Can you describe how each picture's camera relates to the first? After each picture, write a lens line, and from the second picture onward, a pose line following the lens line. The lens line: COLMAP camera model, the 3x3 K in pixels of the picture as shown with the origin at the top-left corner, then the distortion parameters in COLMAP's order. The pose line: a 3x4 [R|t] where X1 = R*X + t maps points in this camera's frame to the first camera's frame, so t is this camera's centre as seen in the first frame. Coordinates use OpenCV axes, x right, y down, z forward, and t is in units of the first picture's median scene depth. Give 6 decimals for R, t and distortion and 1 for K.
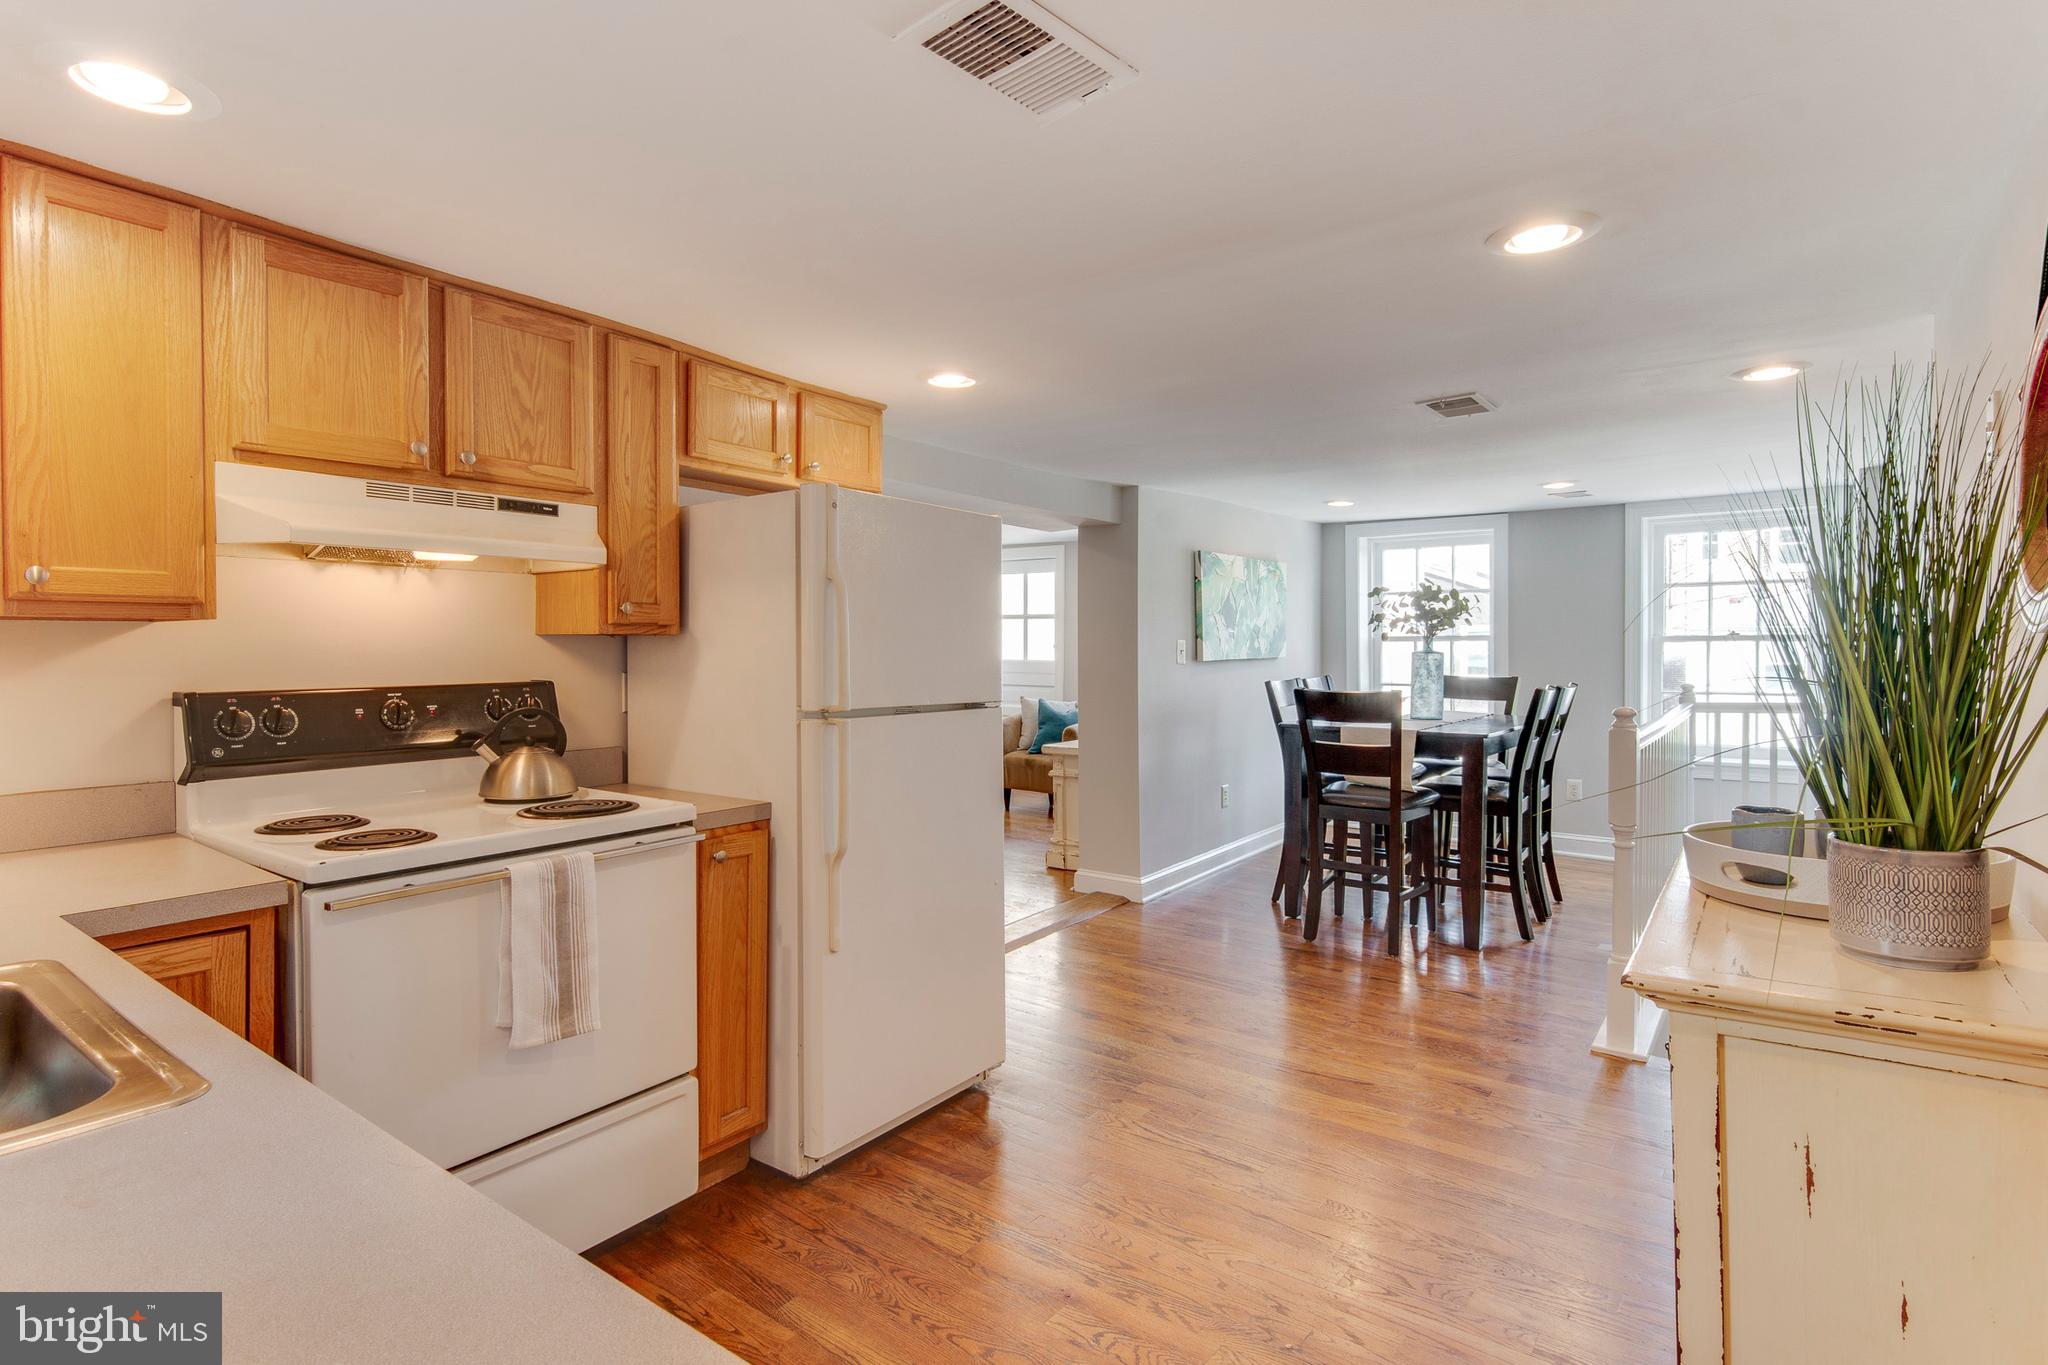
lens RADIAL K [[1020.8, 0, 1018.7], [0, 1020.8, 654.2], [0, 0, 1]] dist [0.002081, -0.008983]
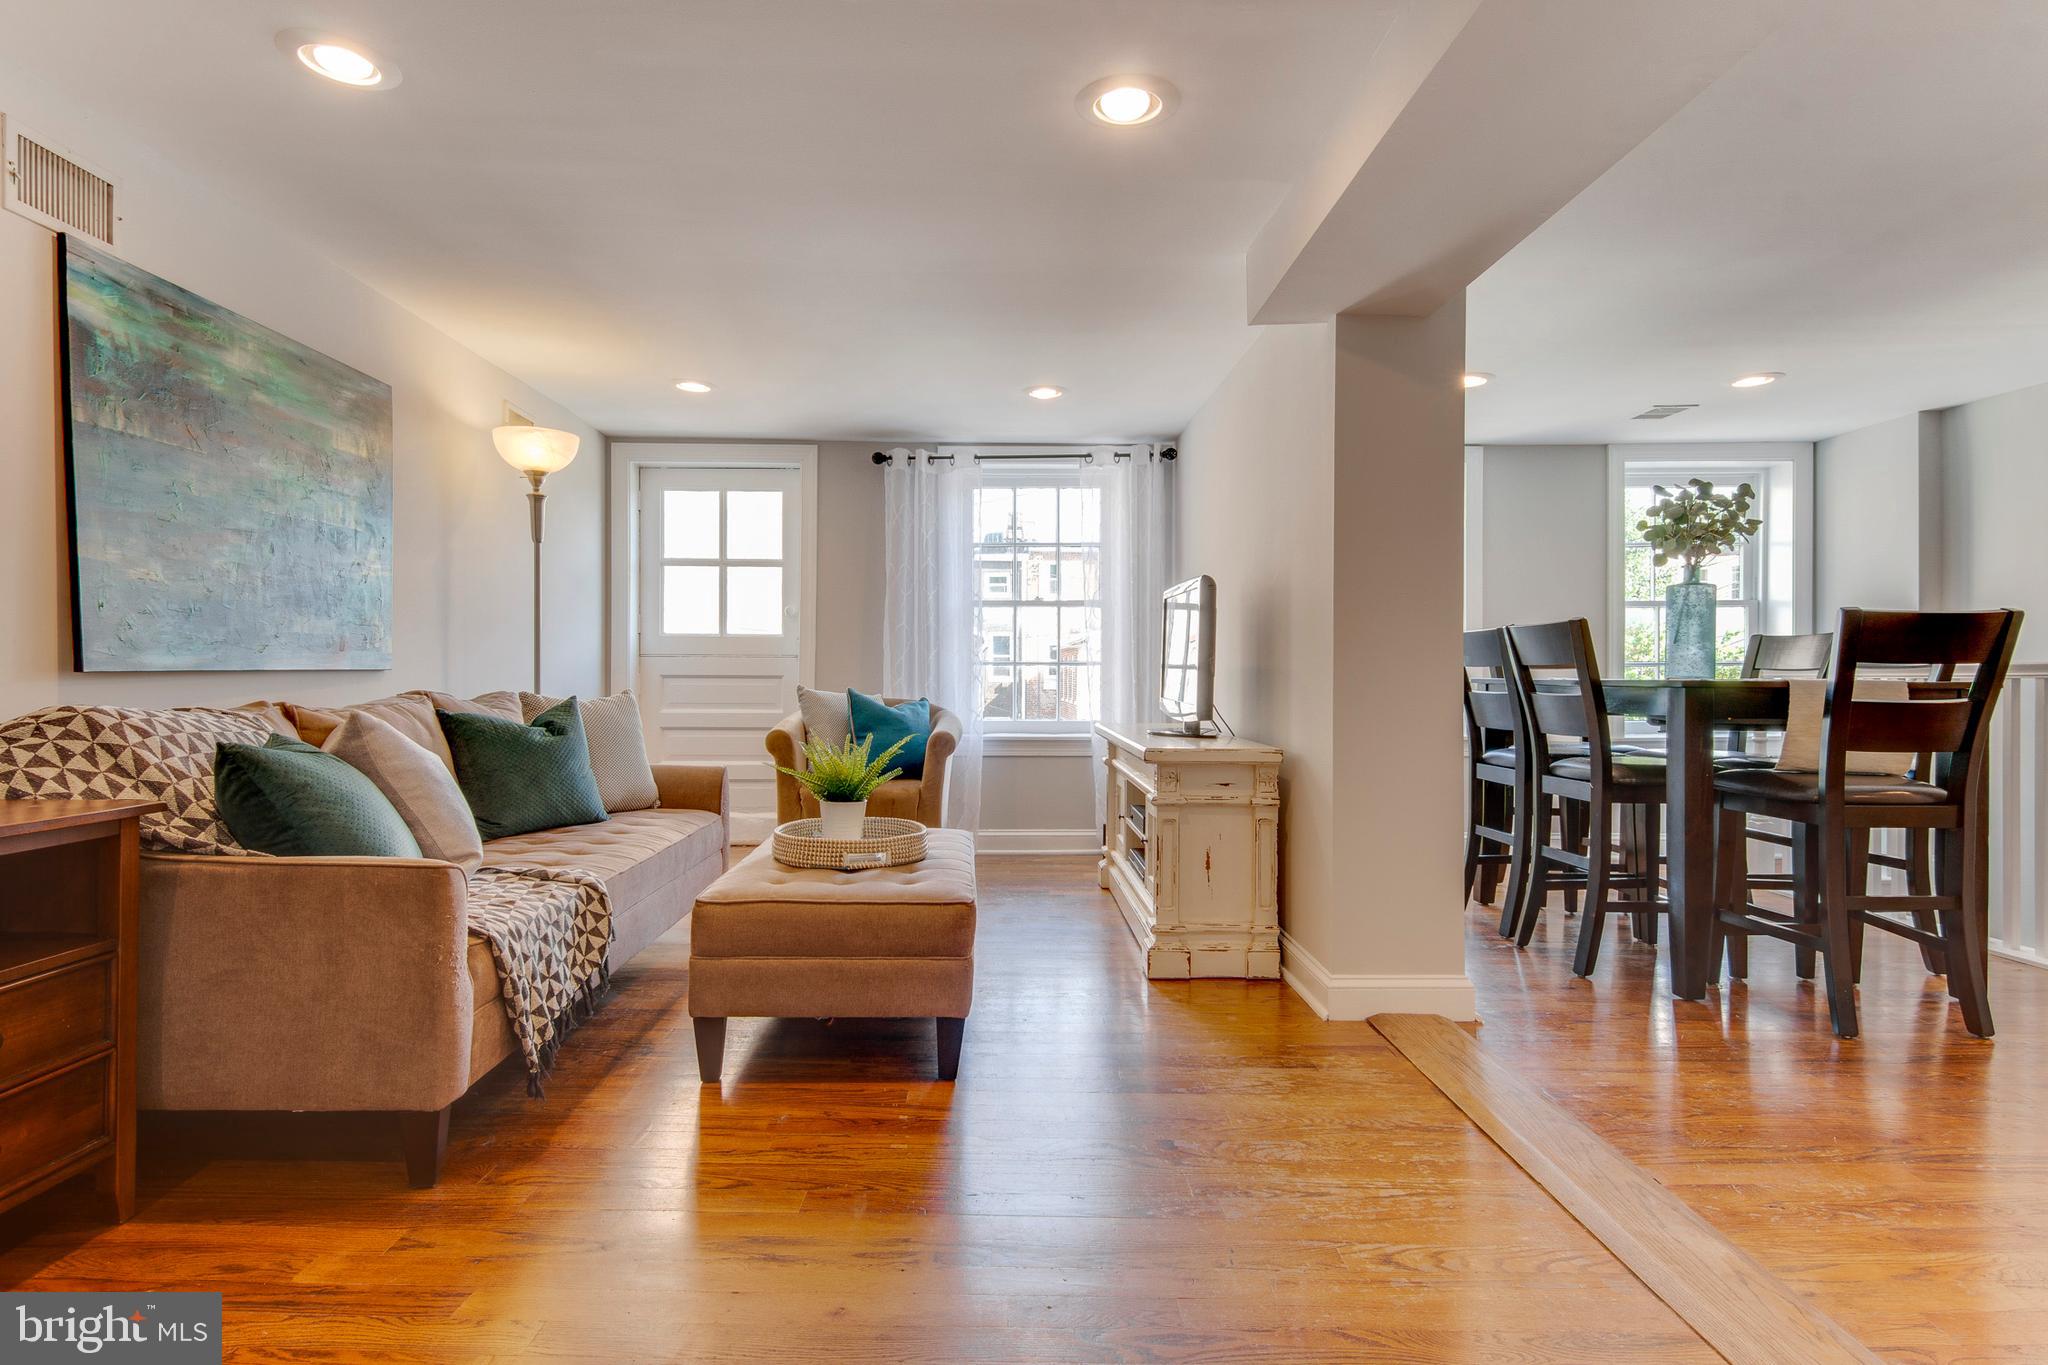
lens RADIAL K [[1055.1, 0, 1027.5], [0, 1055.1, 680.6], [0, 0, 1]] dist [0.021306, -0.017171]
pose [[0.794497, 0.000412, 0.607268, -0.765403], [0.004138, 0.999973, -0.006092, 0.125523], [-0.607254, 0.007353, 0.794473, 1.316452]]
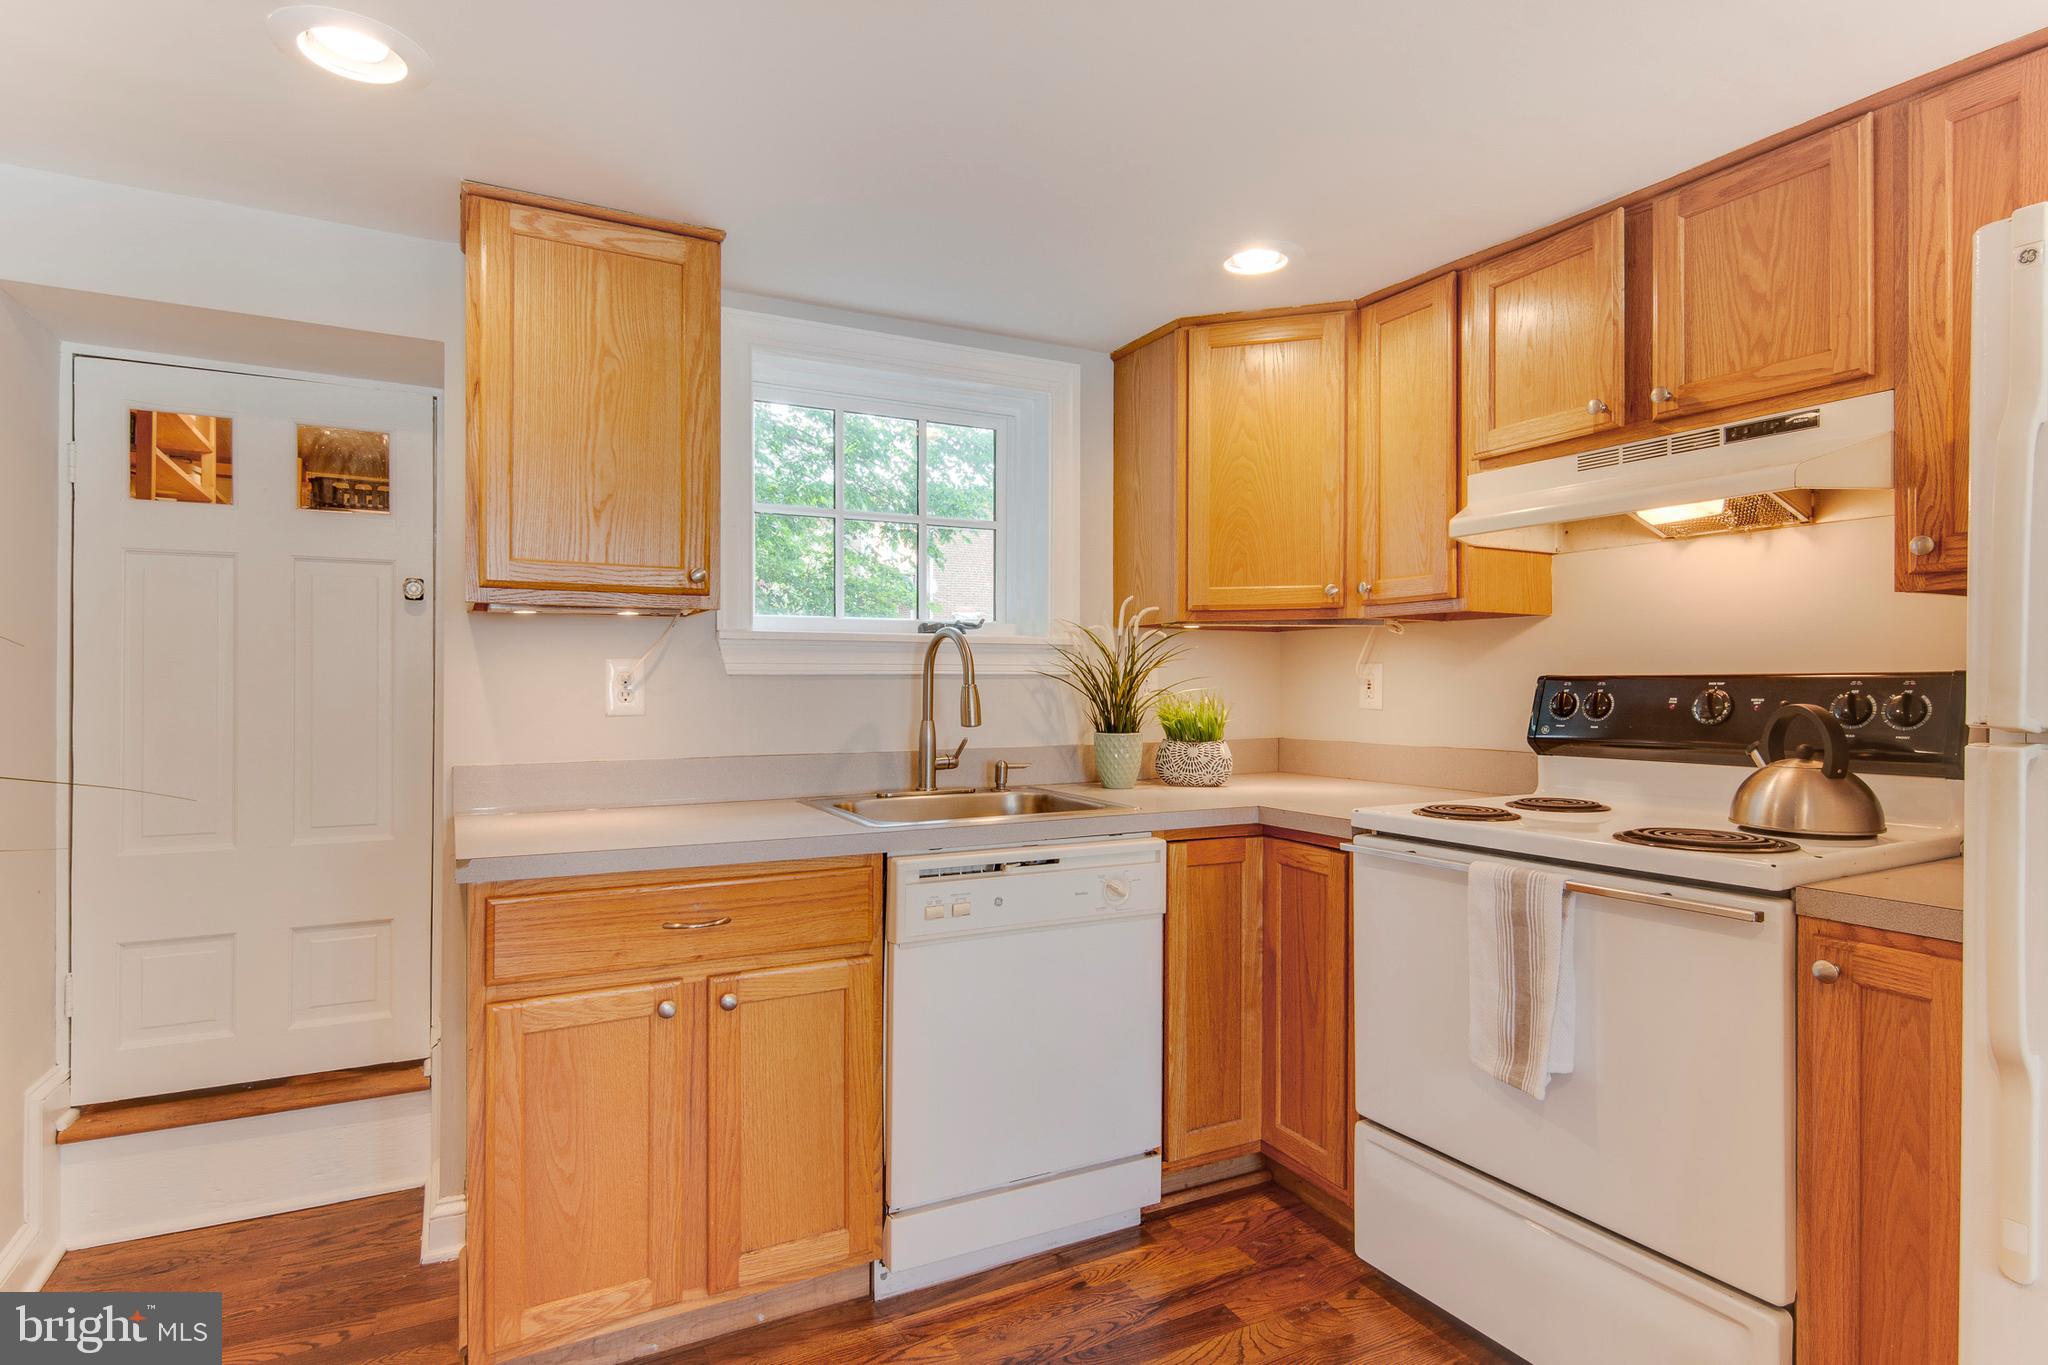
lens RADIAL K [[1051.2, 0, 1020.4], [0, 1051.2, 675.9], [0, 0, 1]] dist [0.009941, -0.004952]
pose [[-0.423044, -0.004115, -0.906100, 0.382106], [-0.005698, 0.999982, -0.001881, 0.033804], [0.906091, 0.004367, -0.423060, 0.748990]]
